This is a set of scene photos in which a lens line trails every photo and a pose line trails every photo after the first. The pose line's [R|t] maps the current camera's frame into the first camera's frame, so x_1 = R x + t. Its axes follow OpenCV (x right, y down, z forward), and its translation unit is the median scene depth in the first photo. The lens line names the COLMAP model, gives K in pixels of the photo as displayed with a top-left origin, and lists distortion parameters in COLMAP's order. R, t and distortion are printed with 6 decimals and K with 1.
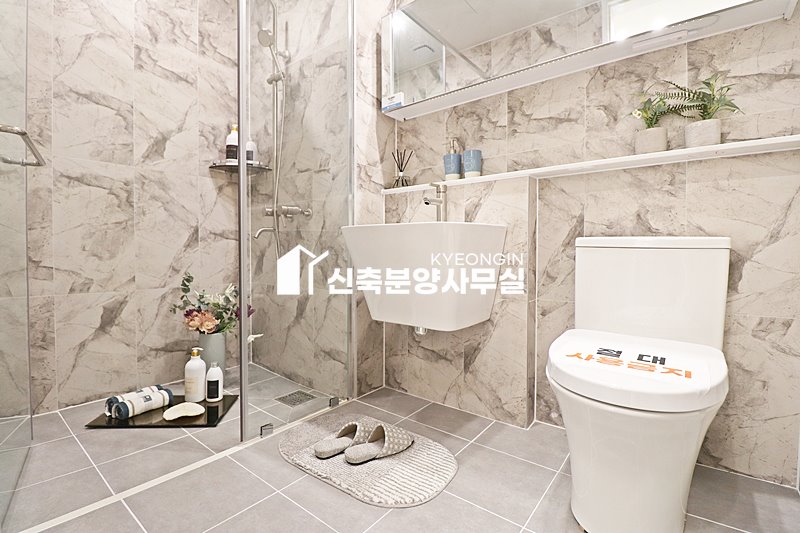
lens RADIAL K [[372.2, 0, 404.6], [0, 372.2, 263.4], [0, 0, 1]] dist [0.005319, -0.014710]
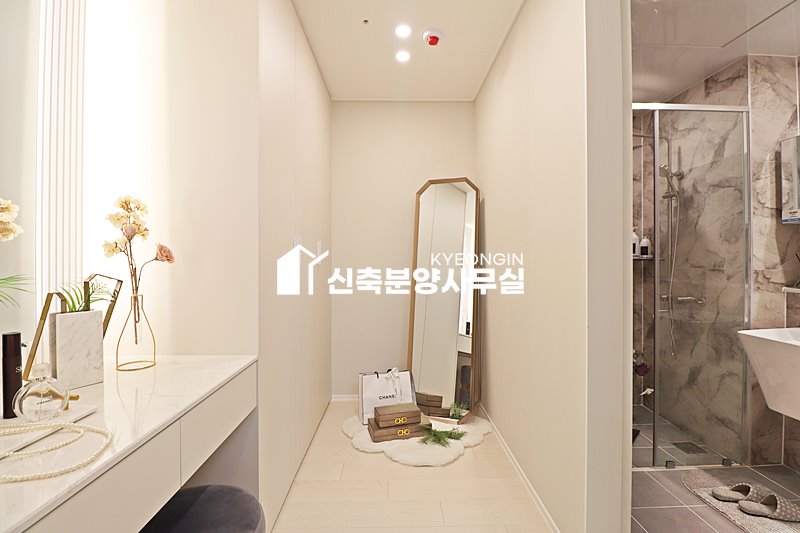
lens RADIAL K [[372.2, 0, 400.8], [0, 372.2, 263.4], [0, 0, 1]] dist [0.005319, -0.014710]
pose [[0.632204, -0.002468, -0.774798, 0.072266], [-0.019661, 0.999622, -0.019226, -0.234651], [0.774553, 0.027388, 0.631916, -0.607188]]
